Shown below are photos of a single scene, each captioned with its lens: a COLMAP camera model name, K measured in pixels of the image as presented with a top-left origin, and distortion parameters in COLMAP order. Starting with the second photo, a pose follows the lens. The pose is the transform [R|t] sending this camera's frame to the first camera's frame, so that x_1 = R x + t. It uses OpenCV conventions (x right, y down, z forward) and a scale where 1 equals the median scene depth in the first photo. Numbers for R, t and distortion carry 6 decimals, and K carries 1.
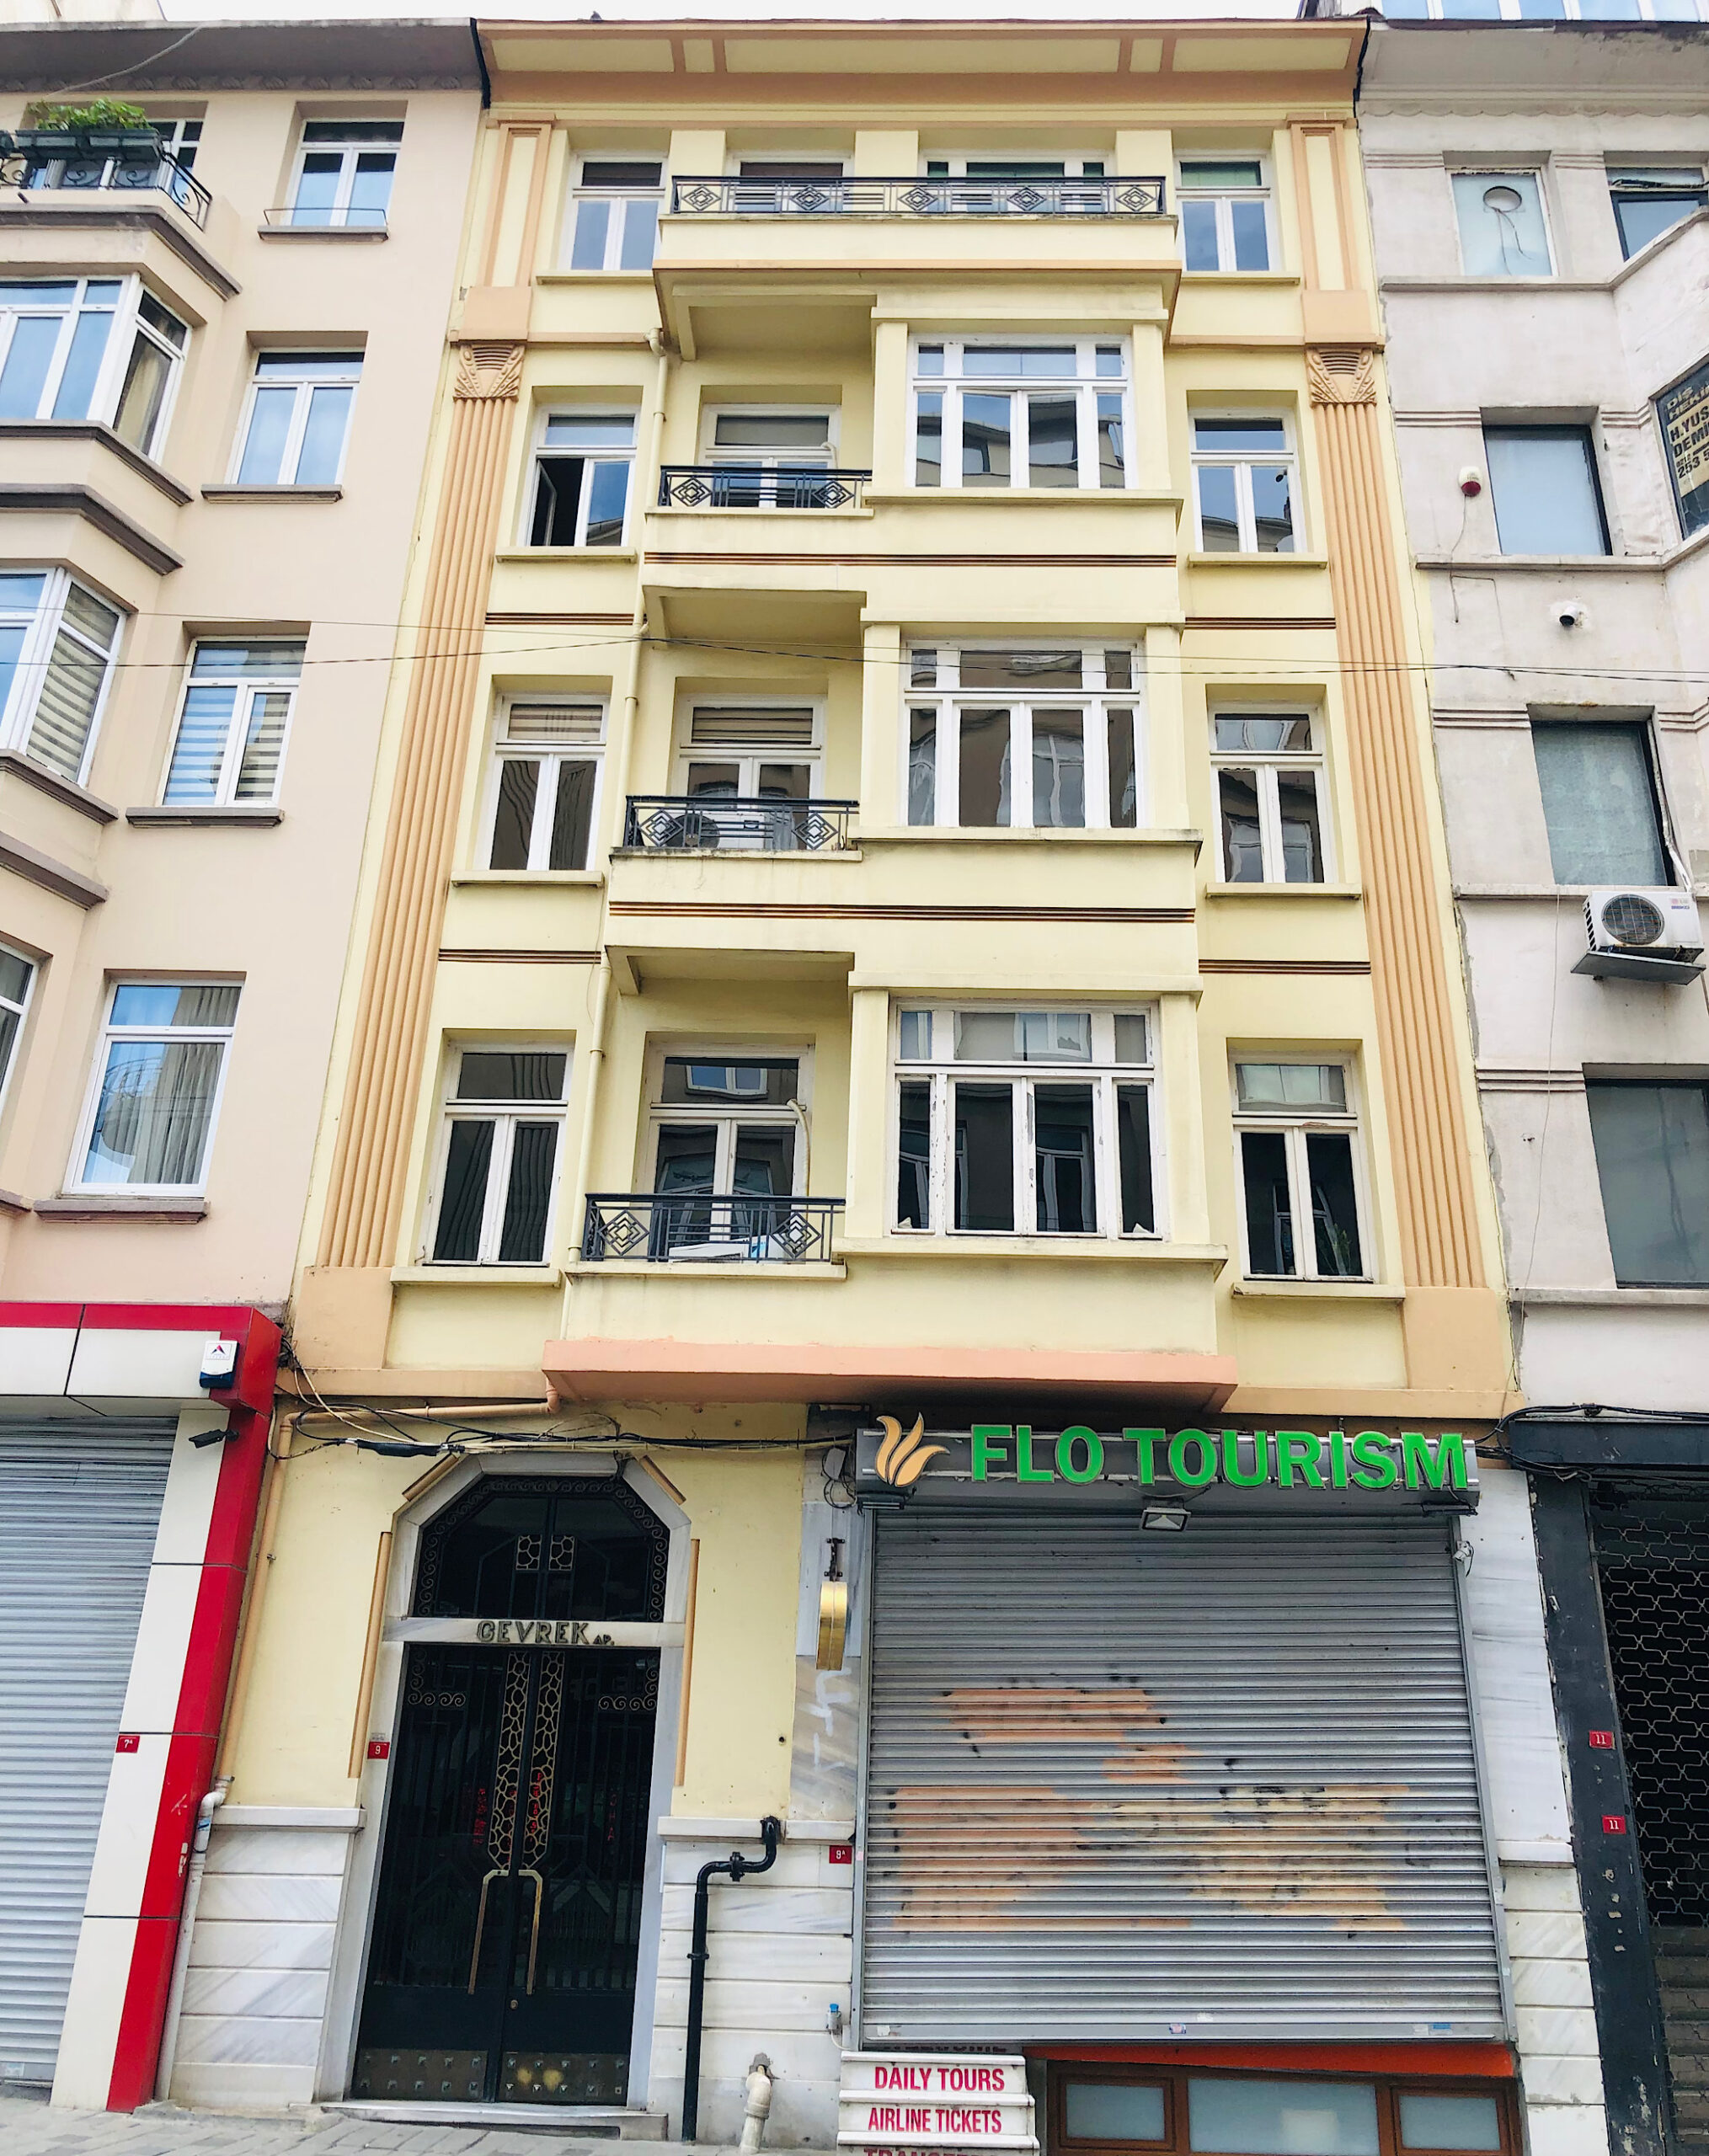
lens RADIAL K [[1741.4, 0, 858.7], [0, 1741.4, 1073.3], [0, 0, 1]] dist [0.013991, 0.014972]
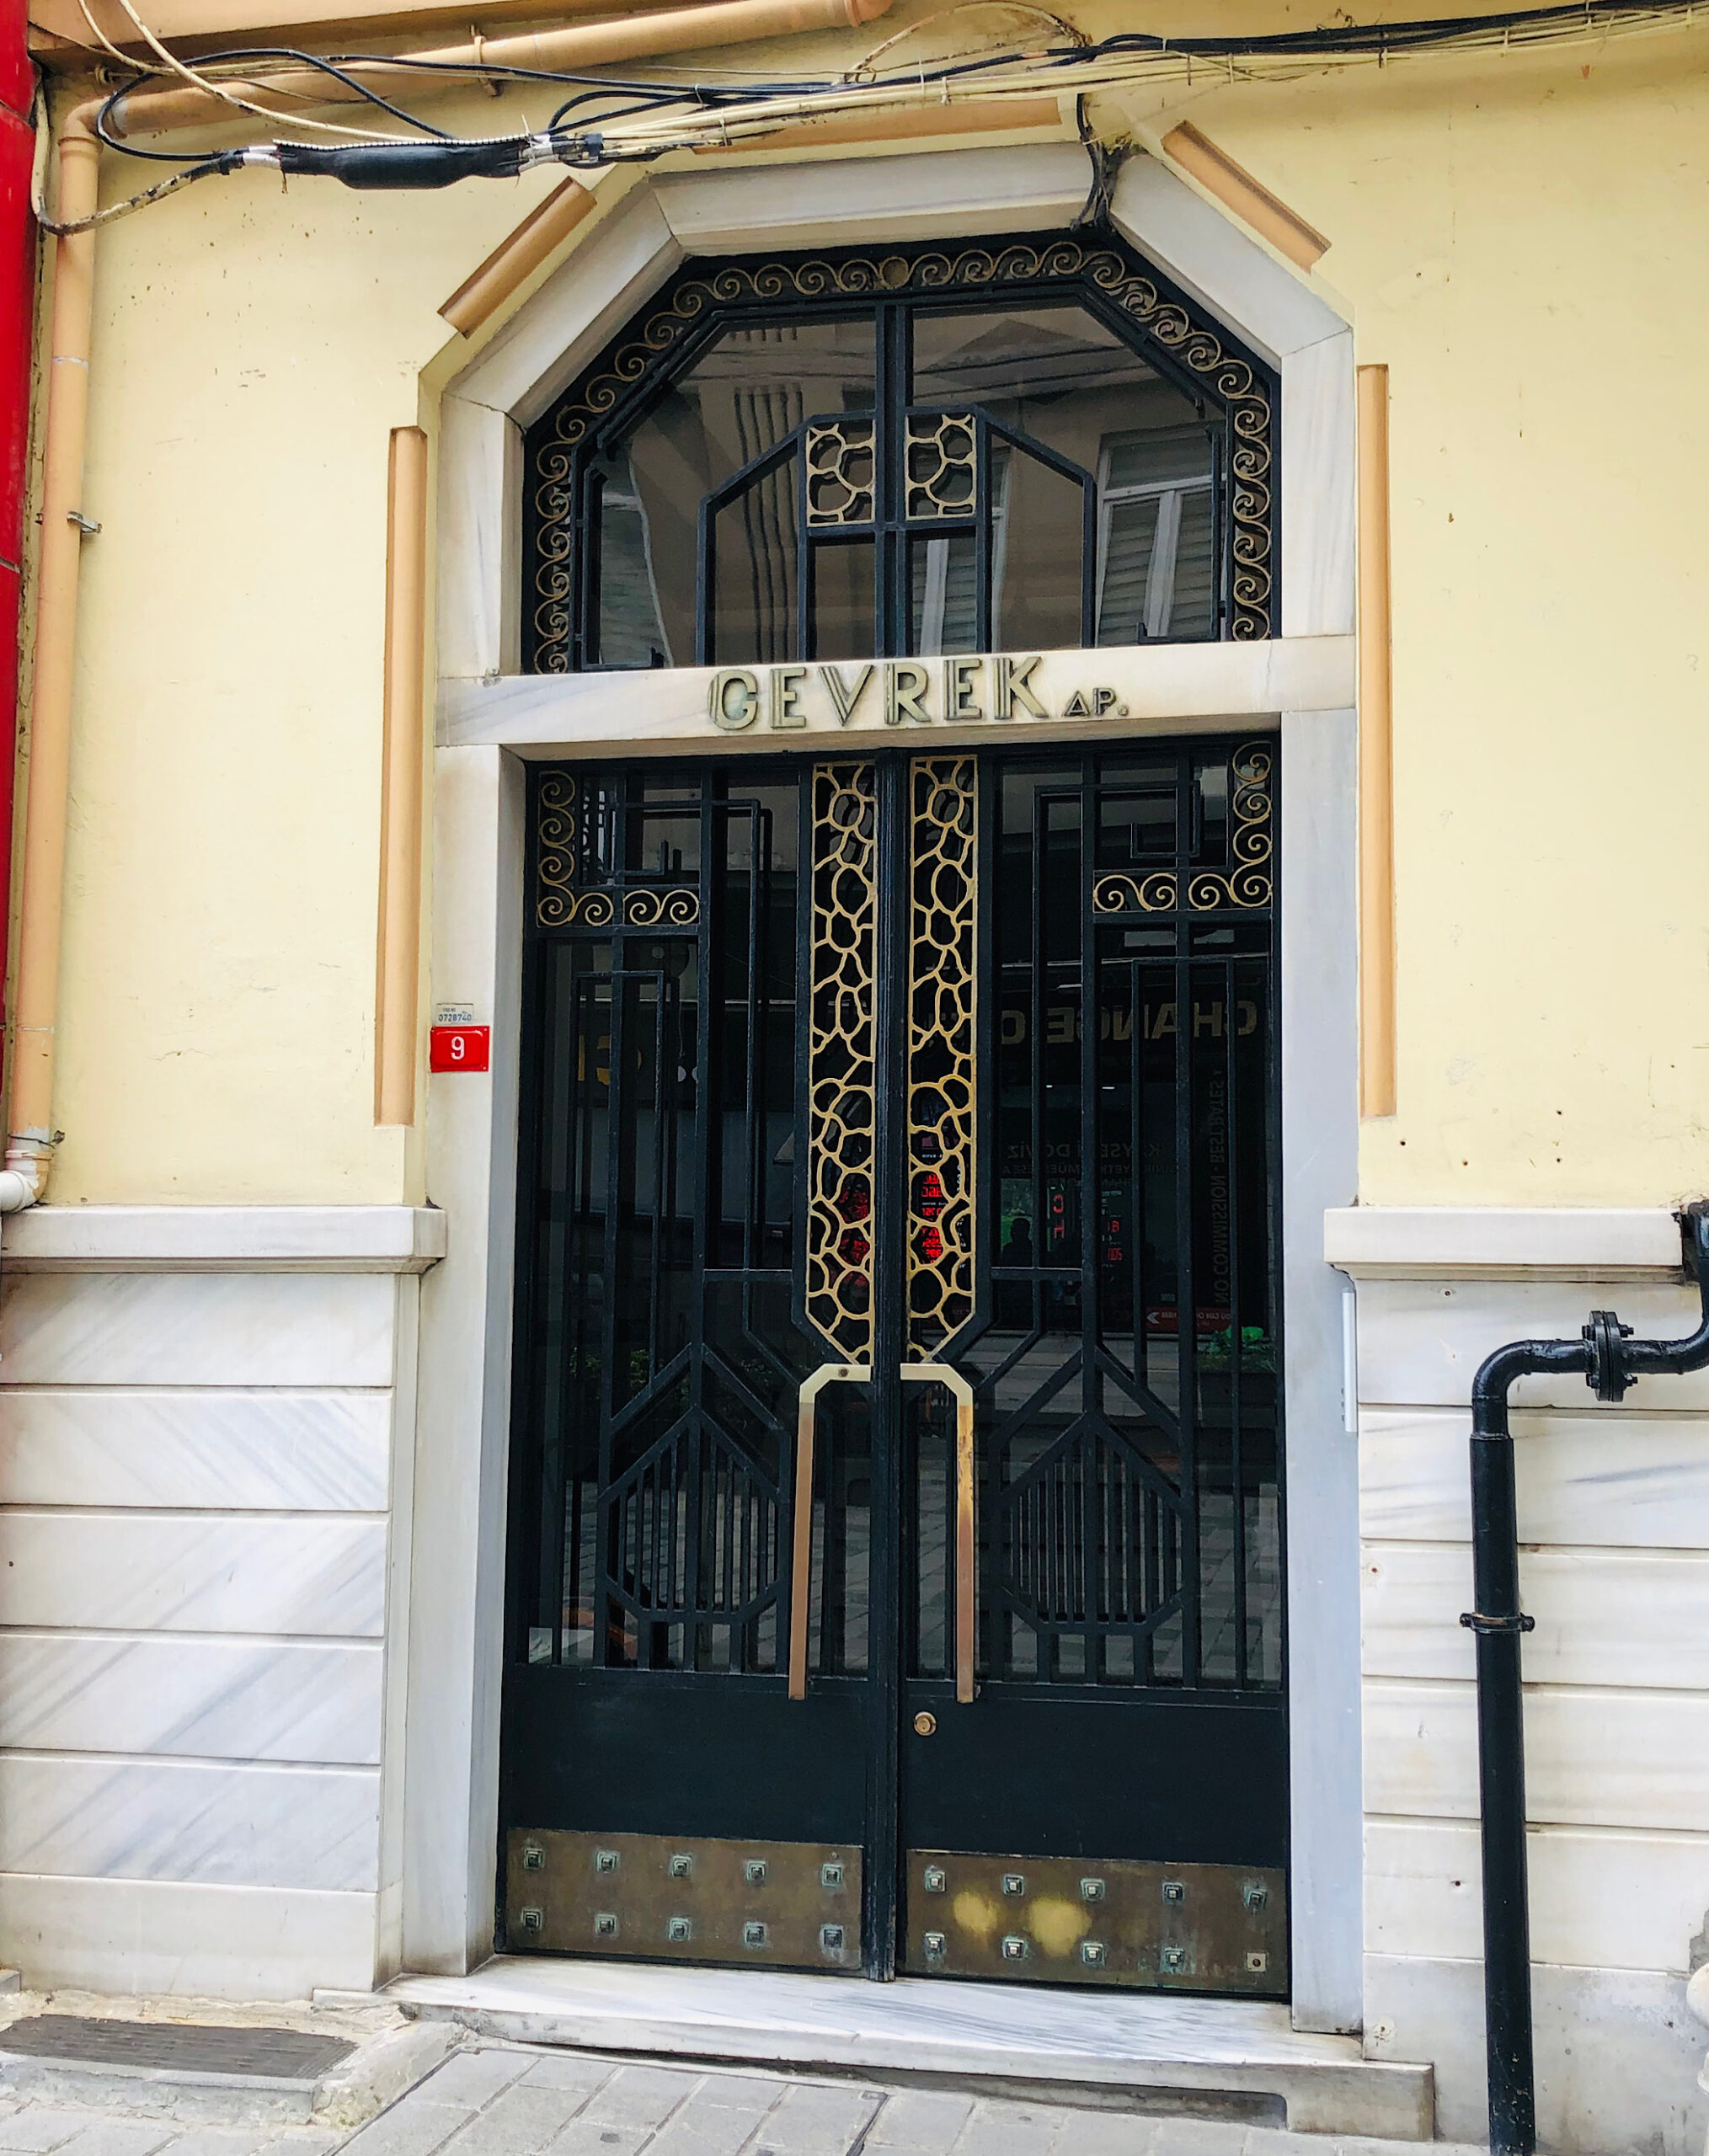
lens RADIAL K [[2505.9, 0, 850.9], [0, 2505.9, 1075.6], [0, 0, 1]] dist [0.118846, 0.000000]
pose [[0.977148, -0.036728, -0.209362, -0.101211], [0.105066, 0.939678, 0.325525, 0.246774], [0.184777, -0.340083, 0.922064, 0.575455]]
